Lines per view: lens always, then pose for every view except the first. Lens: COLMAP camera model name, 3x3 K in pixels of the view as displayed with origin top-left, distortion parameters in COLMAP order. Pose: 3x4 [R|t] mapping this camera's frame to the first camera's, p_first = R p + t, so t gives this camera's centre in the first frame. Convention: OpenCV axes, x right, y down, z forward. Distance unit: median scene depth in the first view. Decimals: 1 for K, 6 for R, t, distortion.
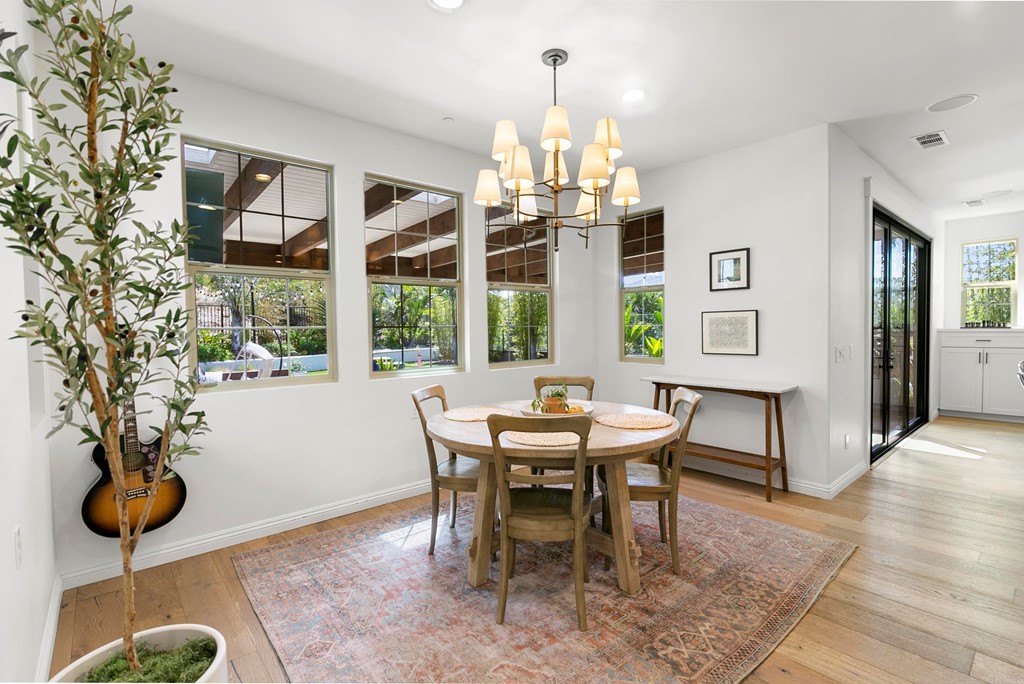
lens RADIAL K [[472.4, 0, 514.0], [0, 472.4, 345.5], [0, 0, 1]] dist [-0.011136, -0.000400]
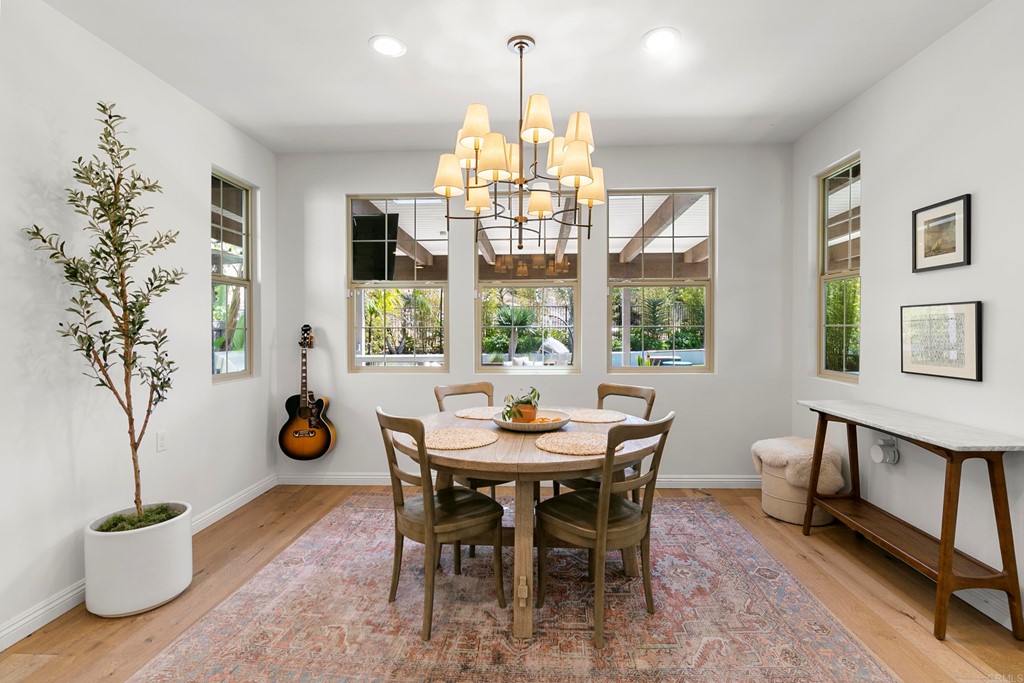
lens RADIAL K [[472.4, 0, 513.4], [0, 472.4, 335.5], [0, 0, 1]] dist [-0.011136, -0.000400]
pose [[0.726455, 0.017599, -0.686989, 0.768792], [-0.024012, 0.999712, 0.000219, -0.033001], [0.686794, 0.016337, 0.726668, 0.319759]]
